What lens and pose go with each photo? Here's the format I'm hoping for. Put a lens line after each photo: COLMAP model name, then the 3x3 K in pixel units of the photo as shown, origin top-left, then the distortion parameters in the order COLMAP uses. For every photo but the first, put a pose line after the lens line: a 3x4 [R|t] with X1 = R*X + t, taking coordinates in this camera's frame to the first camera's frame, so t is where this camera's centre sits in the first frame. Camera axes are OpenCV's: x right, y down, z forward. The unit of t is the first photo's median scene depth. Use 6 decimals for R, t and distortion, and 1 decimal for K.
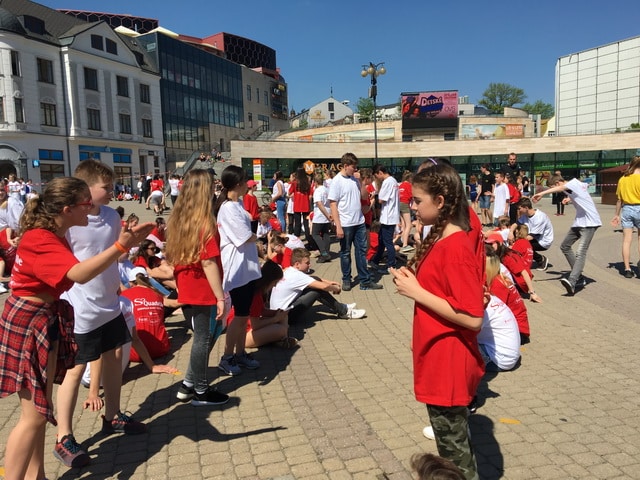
lens RADIAL K [[534.1, 0, 320.0], [0, 534.1, 253.5], [0, 0, 1]] dist [0.098456, -0.131473]
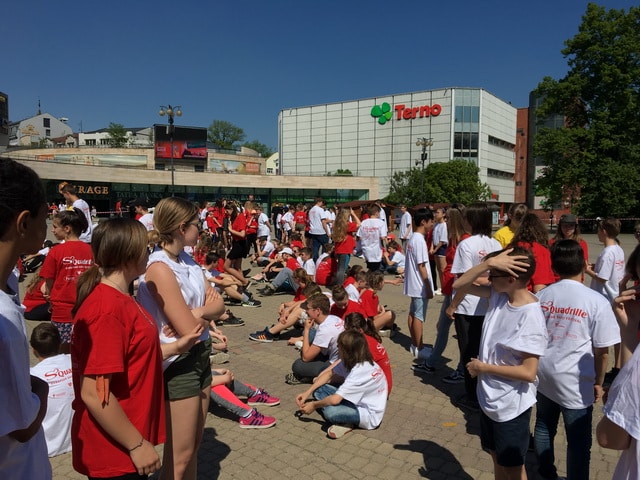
lens RADIAL K [[540.9, 0, 317.8], [0, 540.9, 244.0], [0, 0, 1]] dist [0.101393, -0.138334]
pose [[0.872009, 0.002268, 0.489485, -0.089377], [0.031389, 0.997672, -0.060543, 0.011157], [-0.488483, 0.068159, 0.869907, -0.069523]]
